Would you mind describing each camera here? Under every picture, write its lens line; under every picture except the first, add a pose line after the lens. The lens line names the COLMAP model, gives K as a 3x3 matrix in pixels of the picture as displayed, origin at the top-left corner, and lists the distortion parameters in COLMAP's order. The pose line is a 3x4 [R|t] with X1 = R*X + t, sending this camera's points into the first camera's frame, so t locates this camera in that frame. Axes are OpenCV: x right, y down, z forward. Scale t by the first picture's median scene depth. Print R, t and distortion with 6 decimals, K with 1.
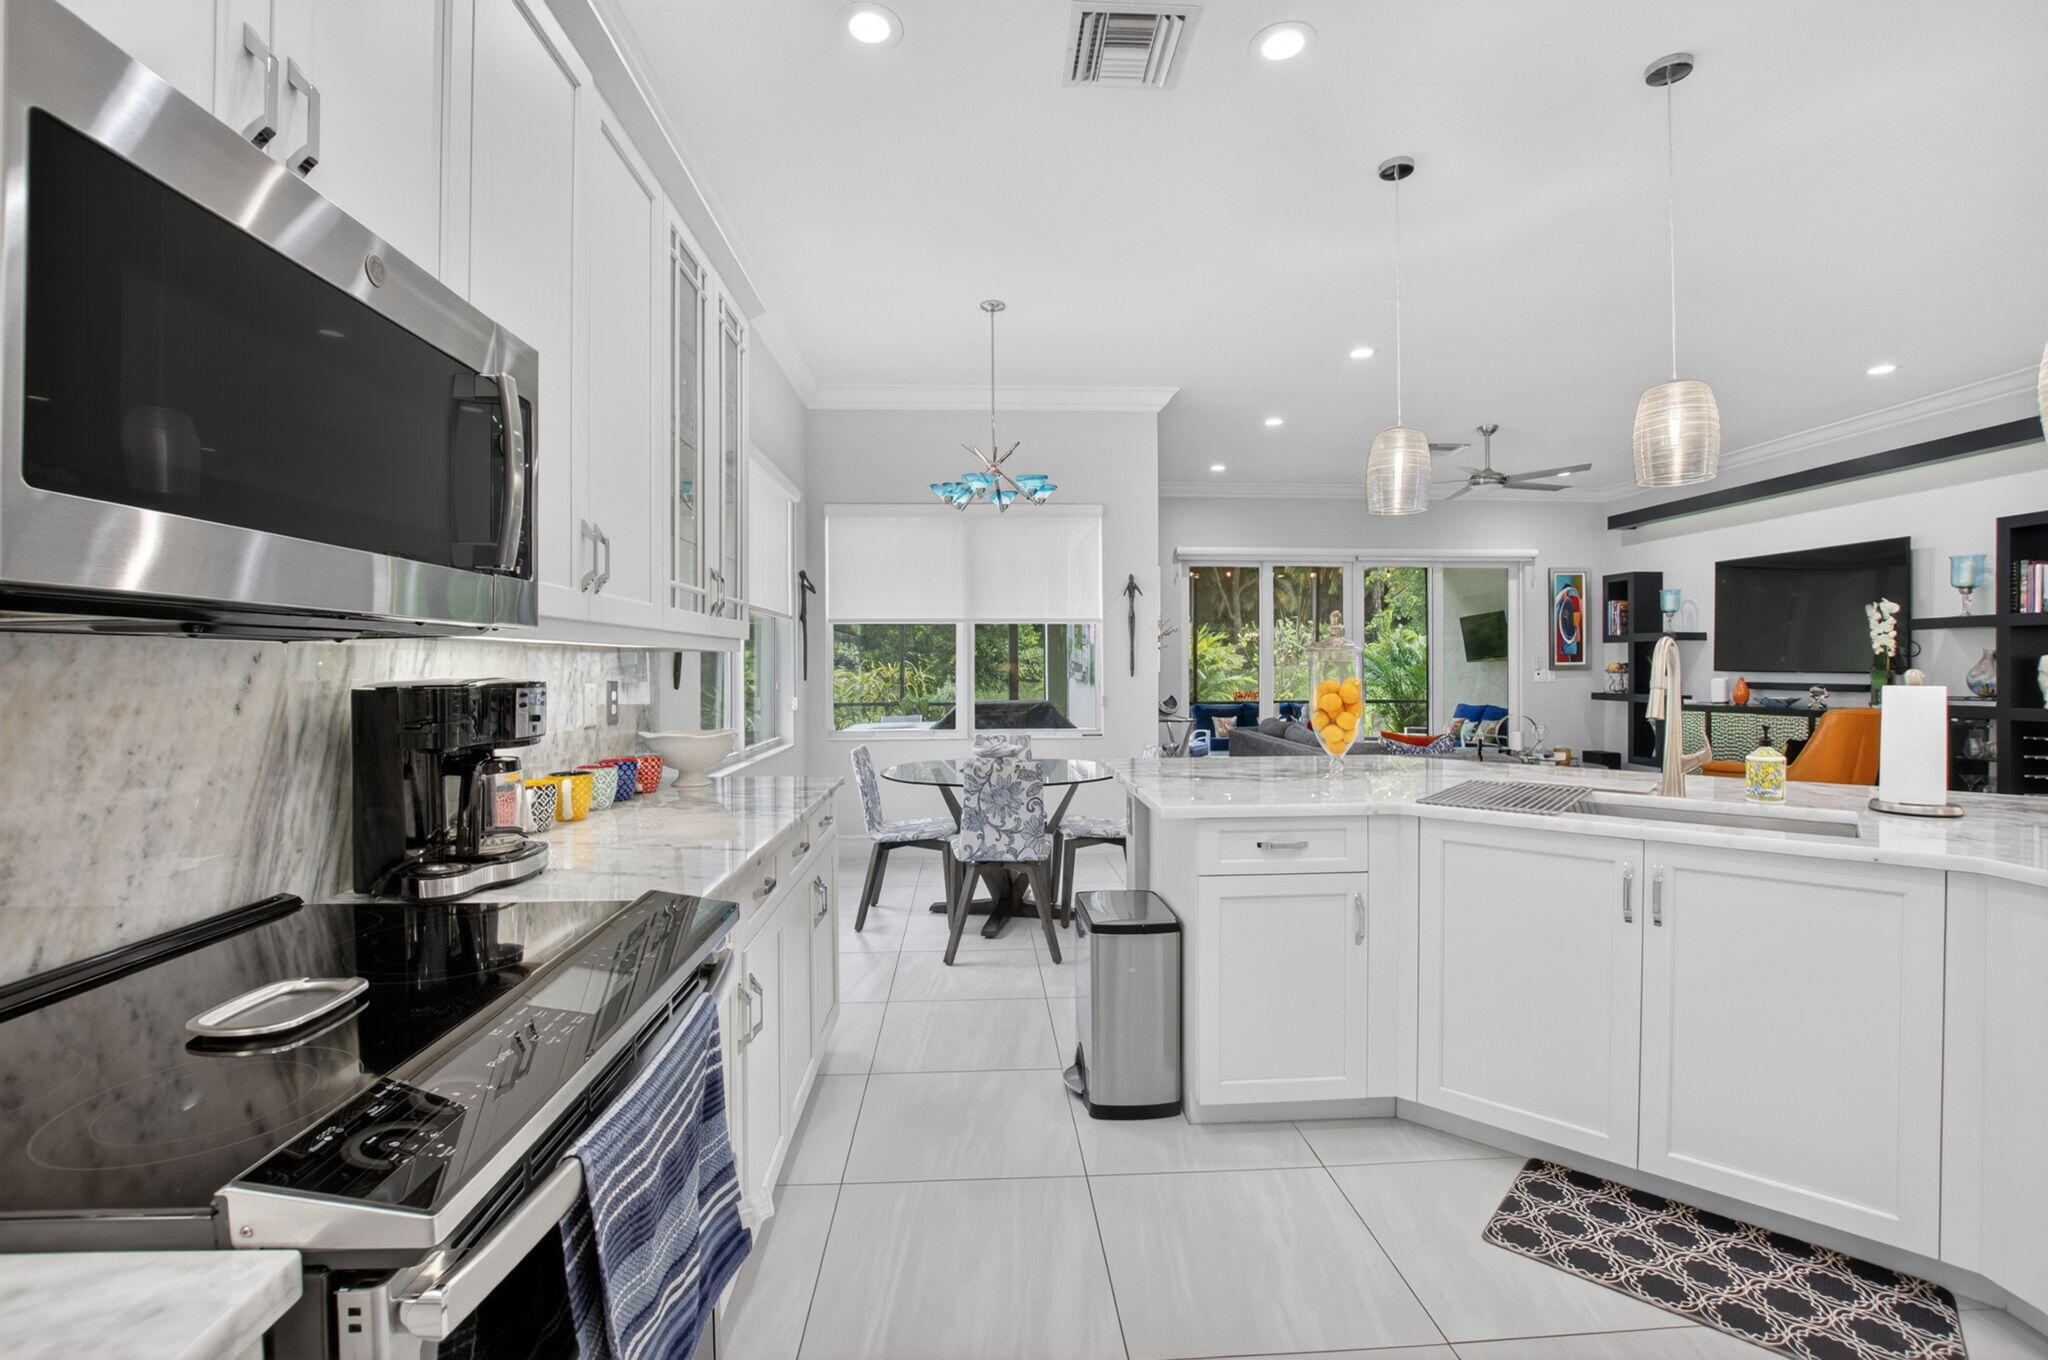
lens RADIAL K [[899.1, 0, 1017.2], [0, 899.1, 670.7], [0, 0, 1]] dist [-0.033939, 0.006328]
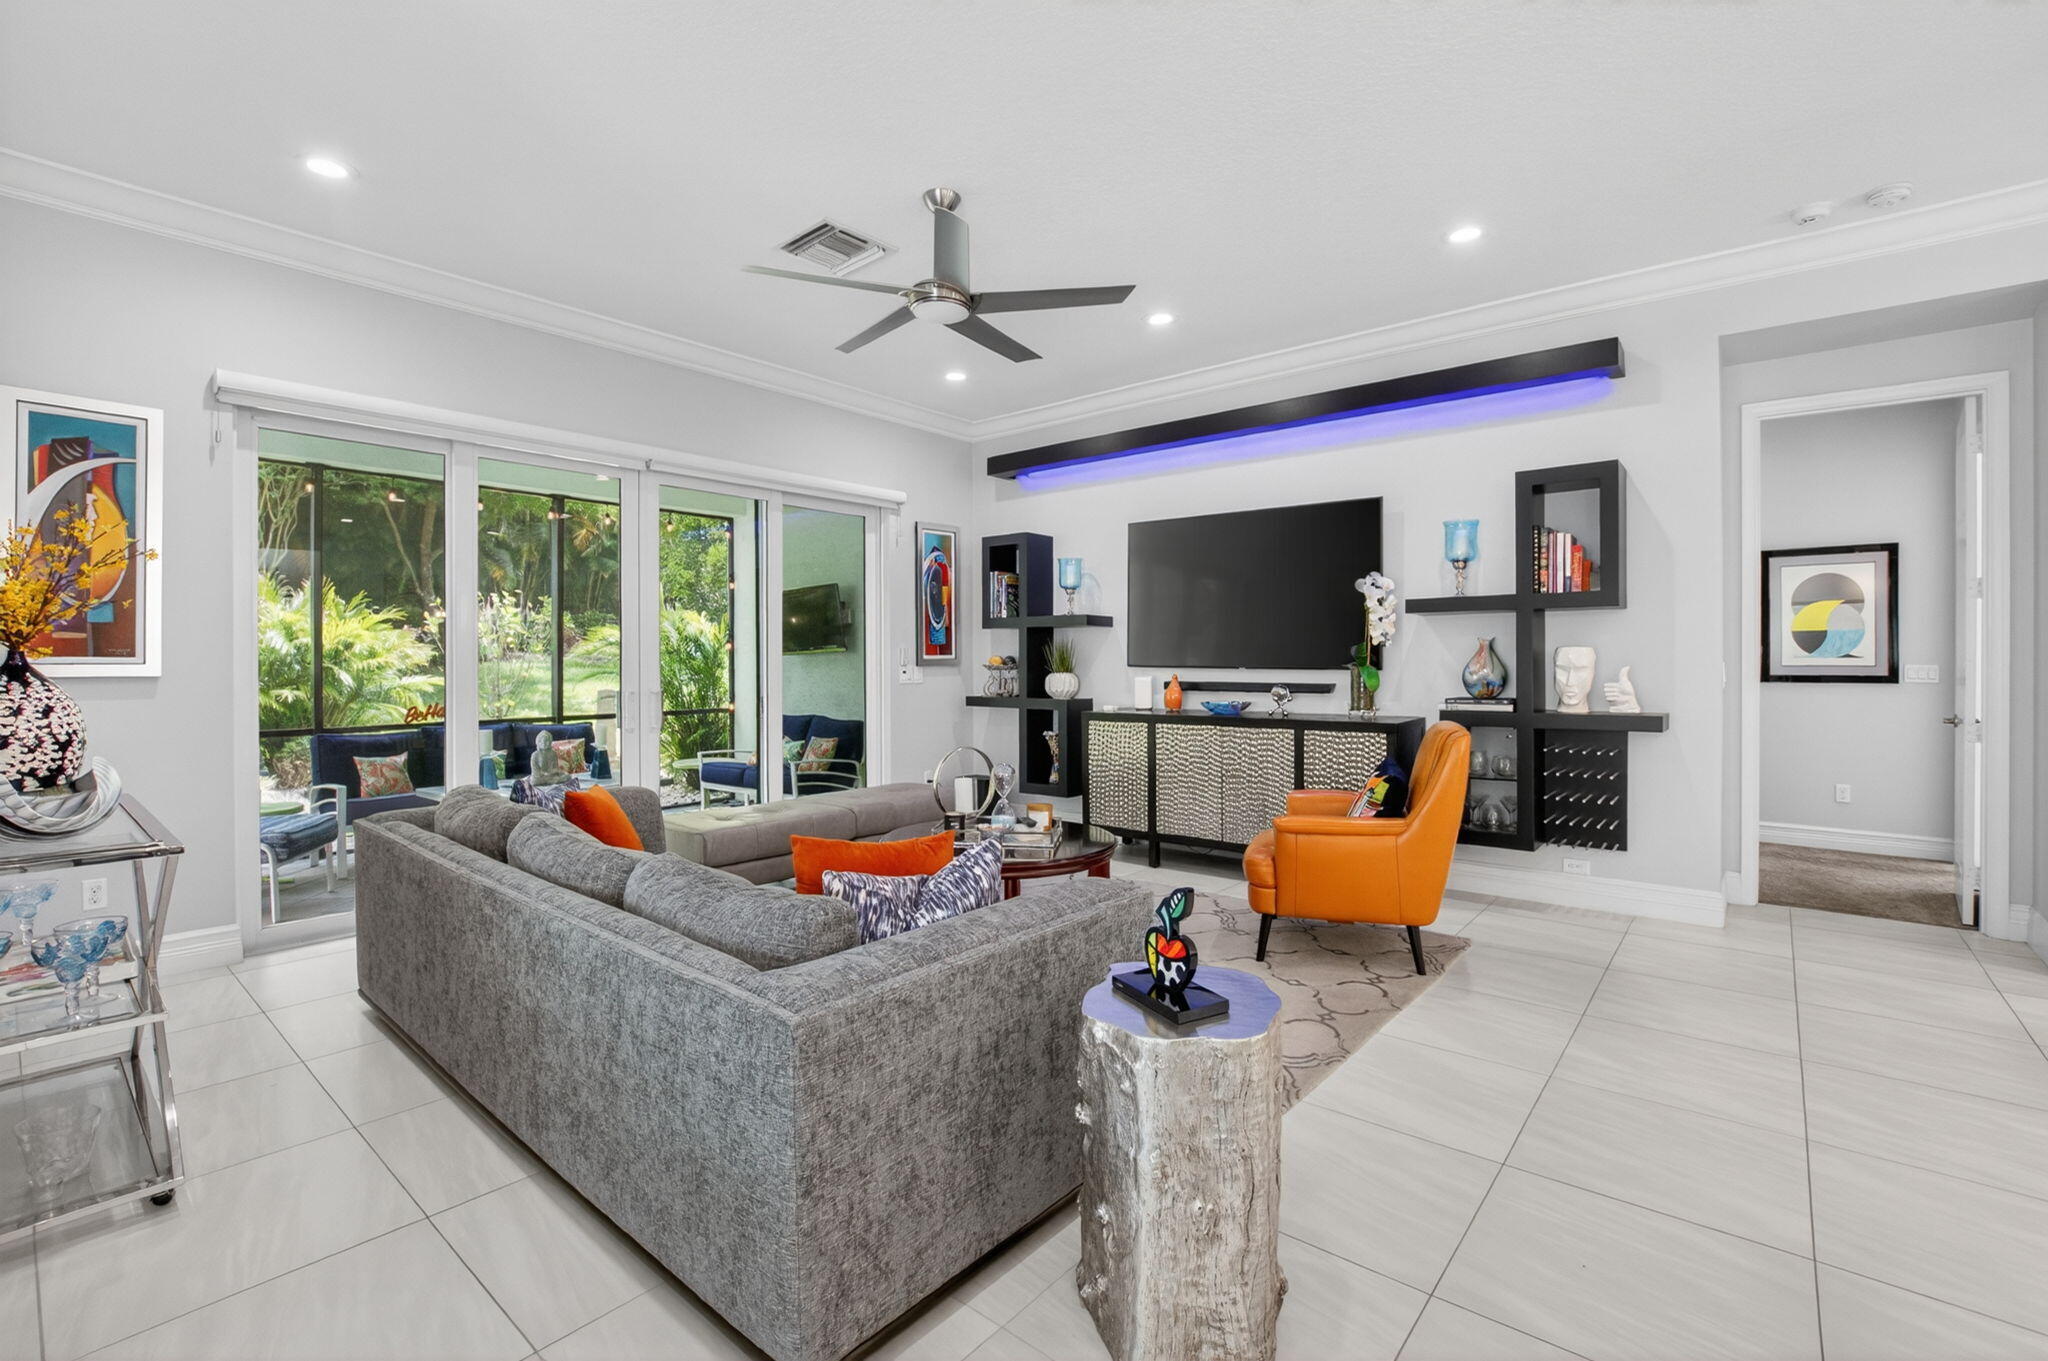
lens RADIAL K [[905.7, 0, 1016.3], [0, 905.7, 660.1], [0, 0, 1]] dist [-0.030595, 0.000300]
pose [[0.687833, -0.000084, 0.725869, 0.195909], [0.004795, 0.999979, -0.004428, -0.003221], [-0.725853, 0.006526, 0.687819, 0.664222]]
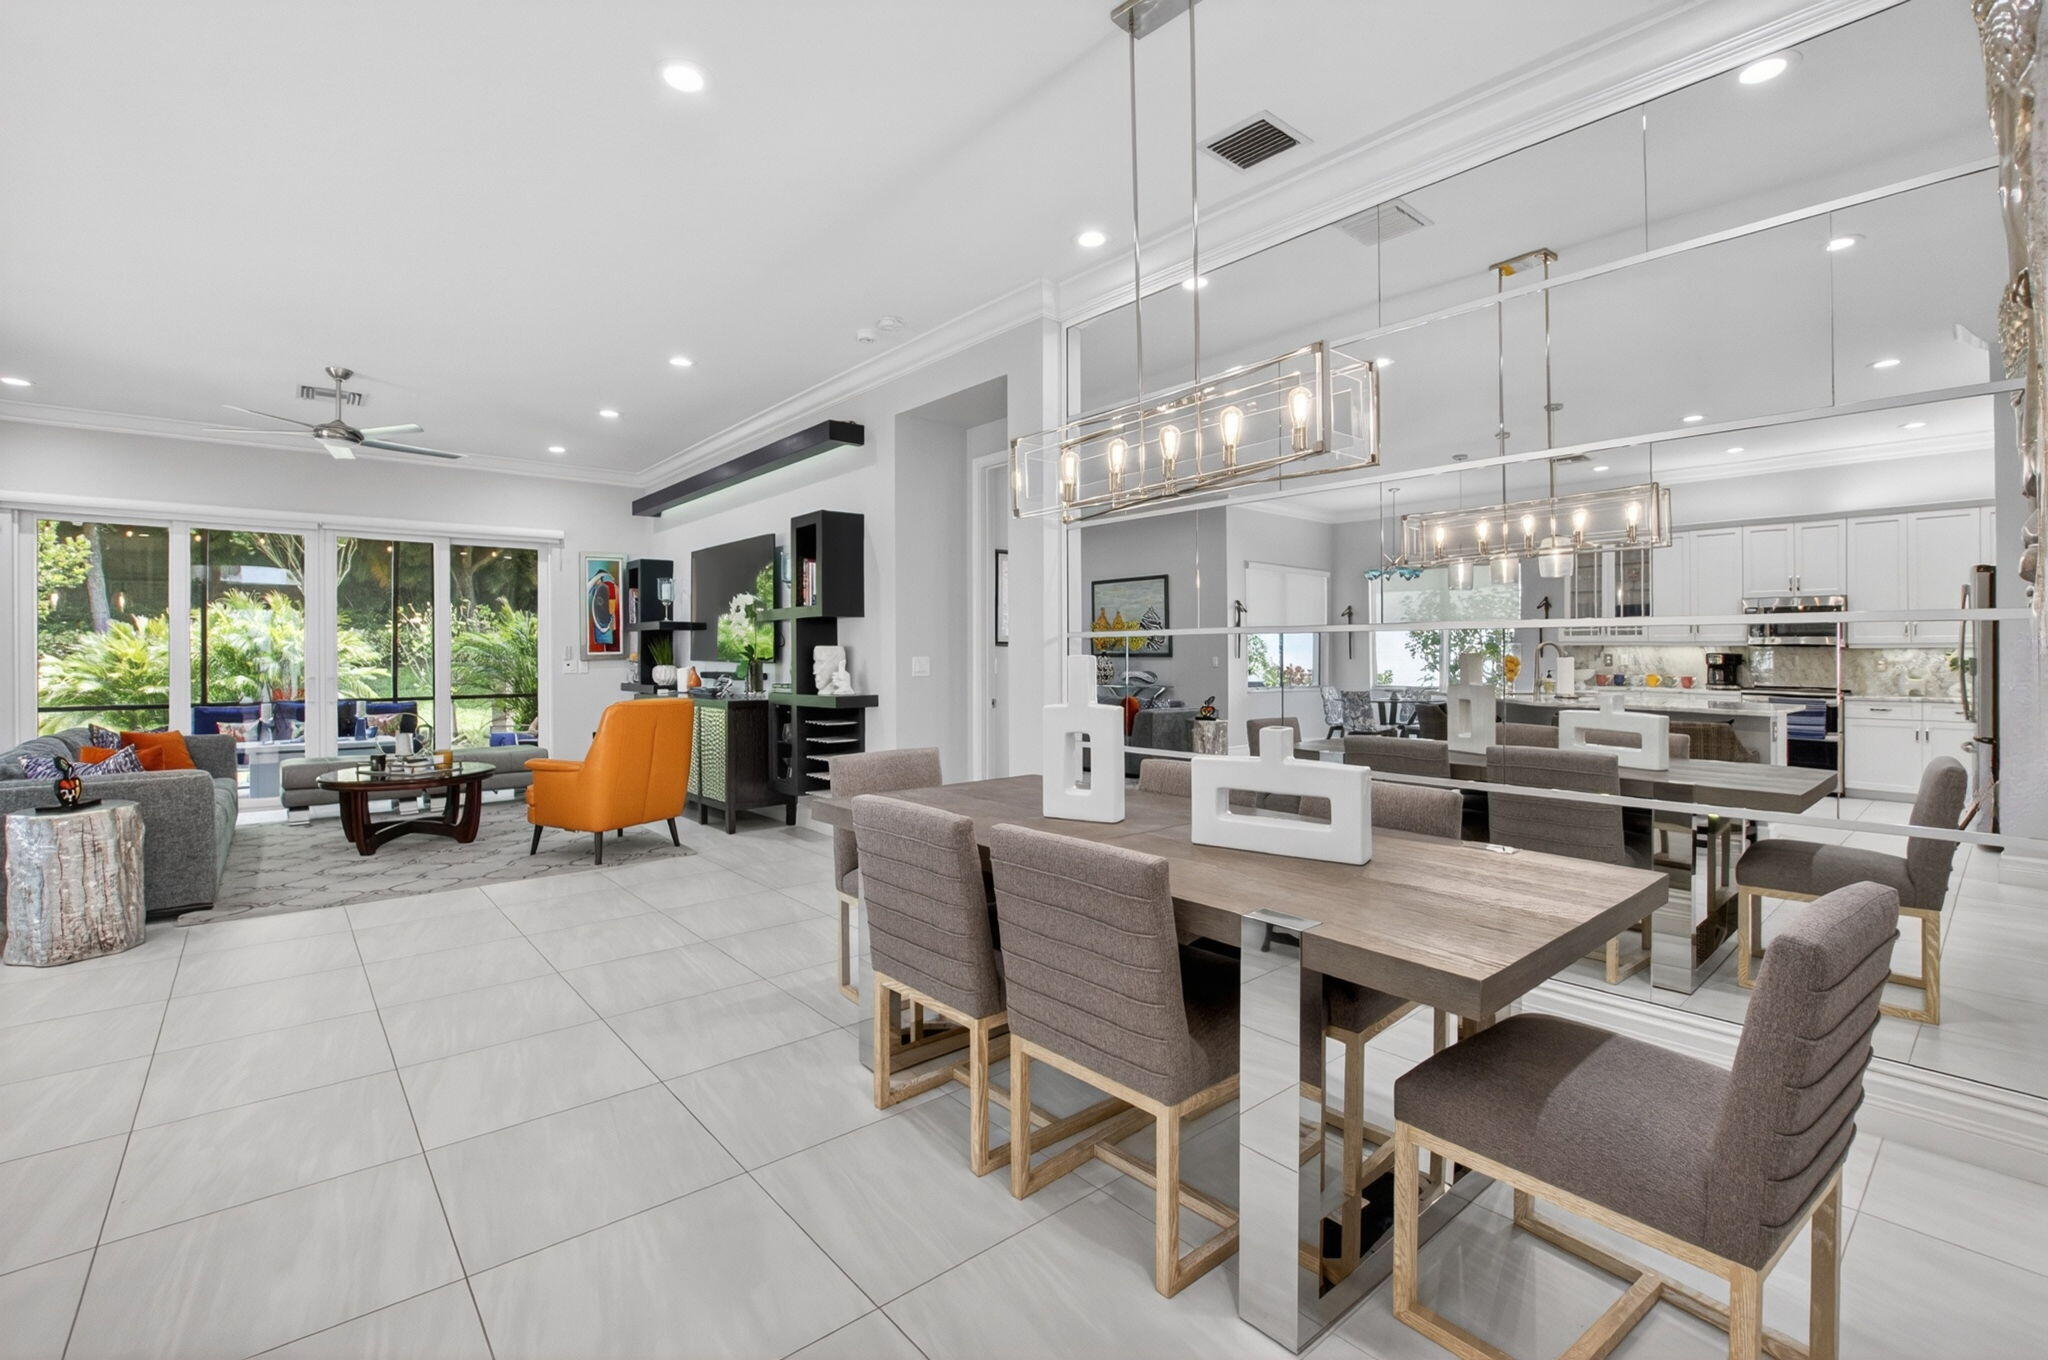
lens RADIAL K [[905.7, 0, 1016.3], [0, 905.7, 659.6], [0, 0, 1]] dist [-0.030595, 0.000300]
pose [[0.797859, -0.003785, 0.602833, 0.581018], [0.004763, 0.999989, -0.000025, 0.000939], [-0.602826, 0.002891, 0.797868, -0.054338]]
